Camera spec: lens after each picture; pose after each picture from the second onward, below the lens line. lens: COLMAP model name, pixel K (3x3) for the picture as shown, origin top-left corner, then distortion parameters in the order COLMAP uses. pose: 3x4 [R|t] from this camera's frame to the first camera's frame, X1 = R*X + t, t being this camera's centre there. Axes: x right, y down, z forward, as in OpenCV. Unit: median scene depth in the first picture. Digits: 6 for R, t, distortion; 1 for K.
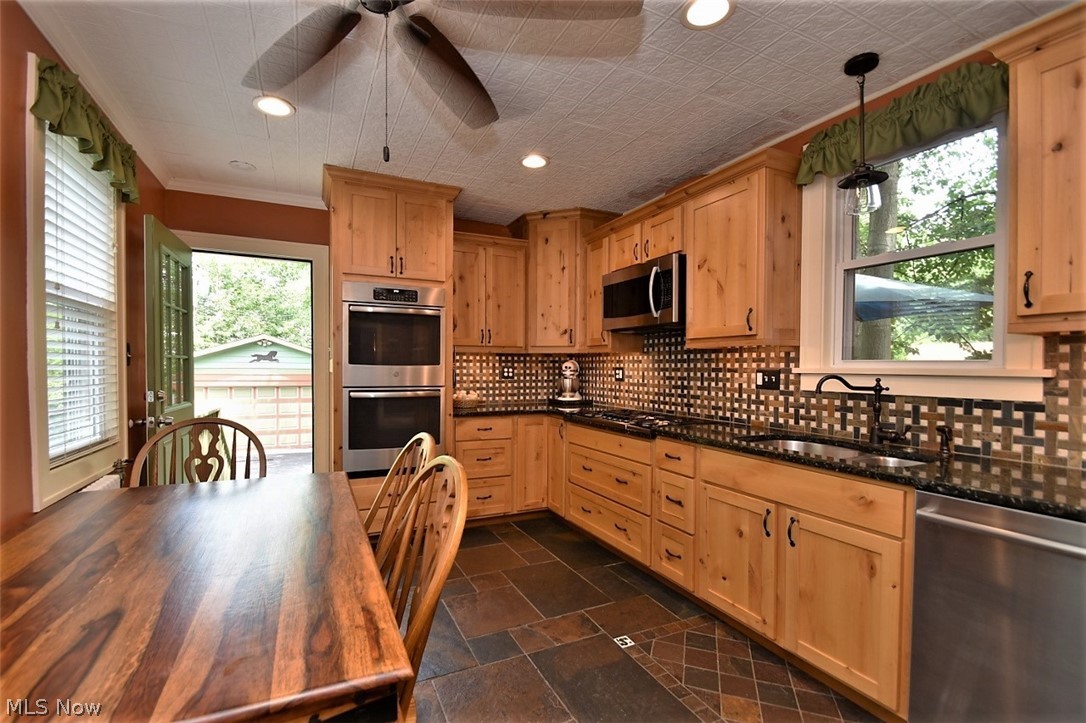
lens RADIAL K [[474.7, 0, 525.7], [0, 474.7, 376.5], [0, 0, 1]] dist [0.006857, -0.012327]
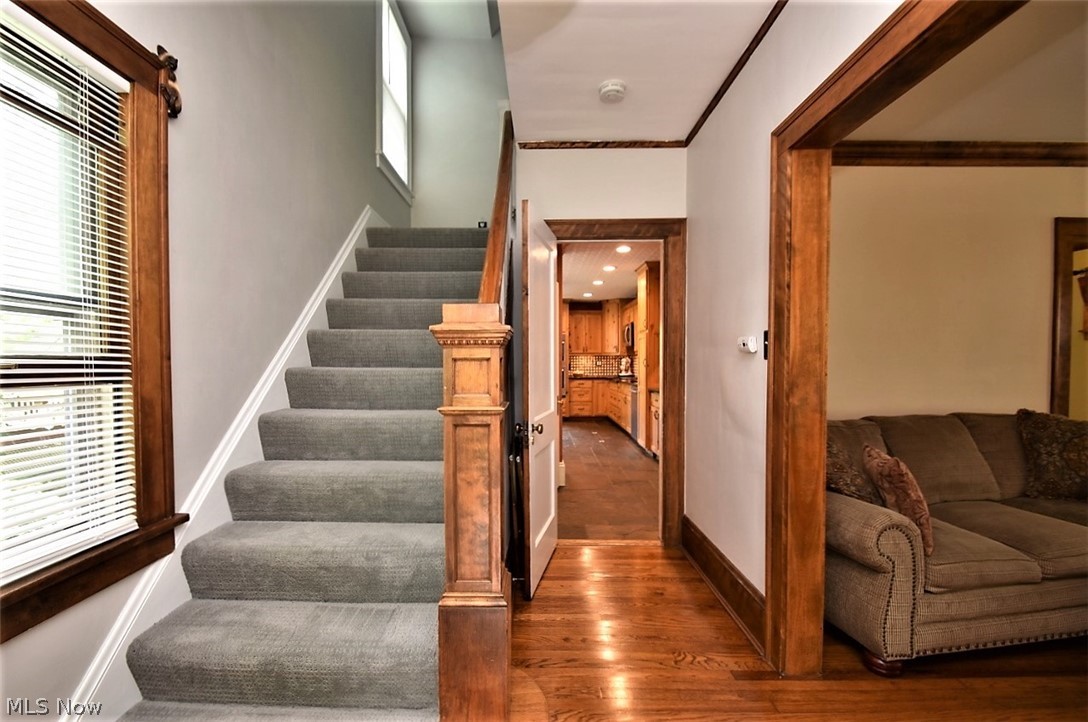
lens RADIAL K [[475.6, 0, 540.8], [0, 475.6, 363.1], [0, 0, 1]] dist [0.006857, -0.012327]
pose [[0.912456, -0.000938, -0.409173, 1.177645], [-0.000341, 0.999995, -0.003052, -0.000442], [0.409174, 0.002924, 0.912452, -2.283064]]
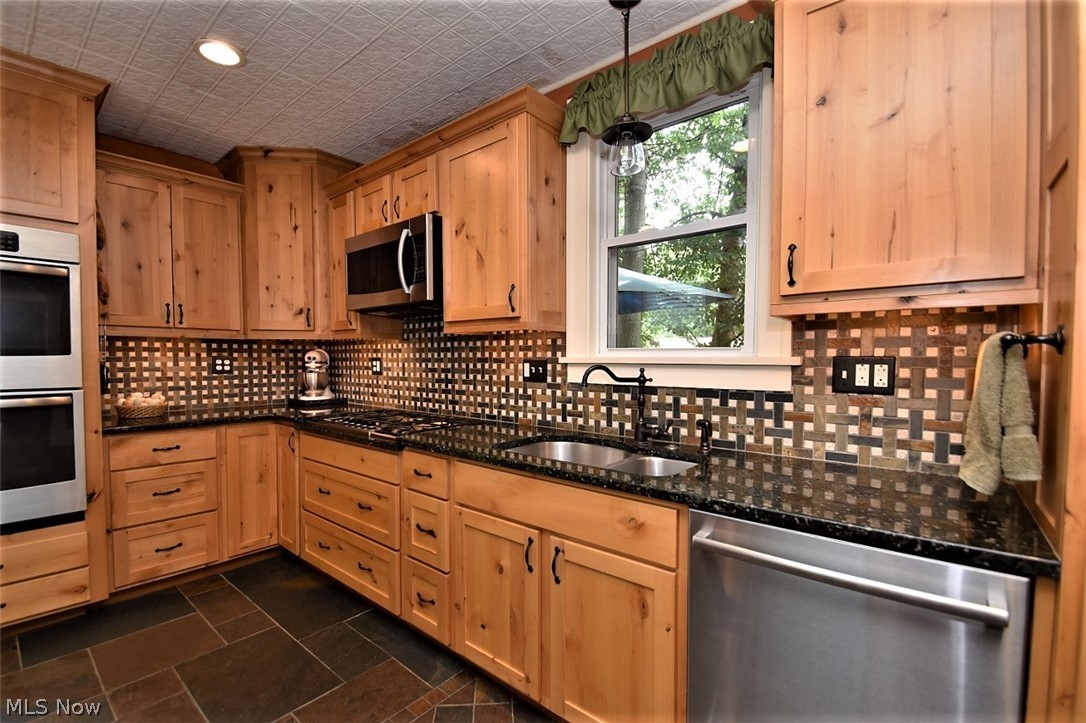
lens RADIAL K [[474.7, 0, 526.3], [0, 474.7, 376.7], [0, 0, 1]] dist [0.006857, -0.012327]
pose [[0.911004, -0.019845, 0.411920, 0.151216], [0.012234, 0.999702, 0.021107, -0.001358], [-0.412216, -0.014189, 0.910976, 0.237323]]
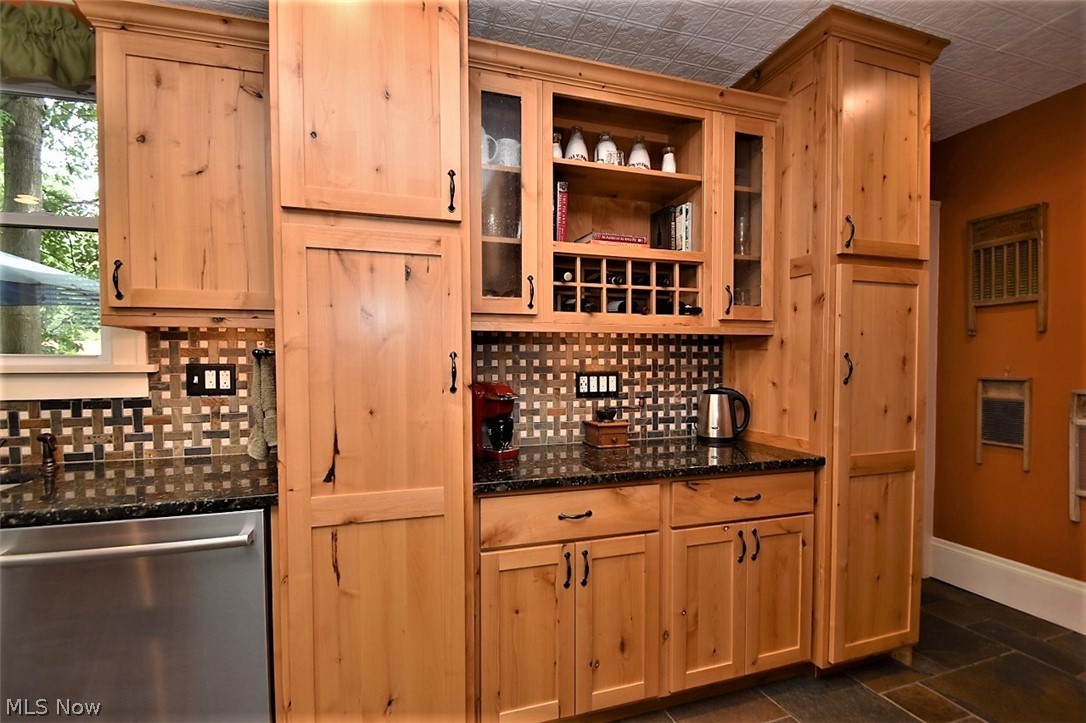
lens RADIAL K [[474.7, 0, 528.9], [0, 474.7, 379.0], [0, 0, 1]] dist [0.006857, -0.012327]
pose [[0.140786, -0.037045, 0.989347, 0.143974], [0.026155, 0.999090, 0.033688, 0.001789], [-0.989695, 0.021134, 0.141627, 0.034248]]
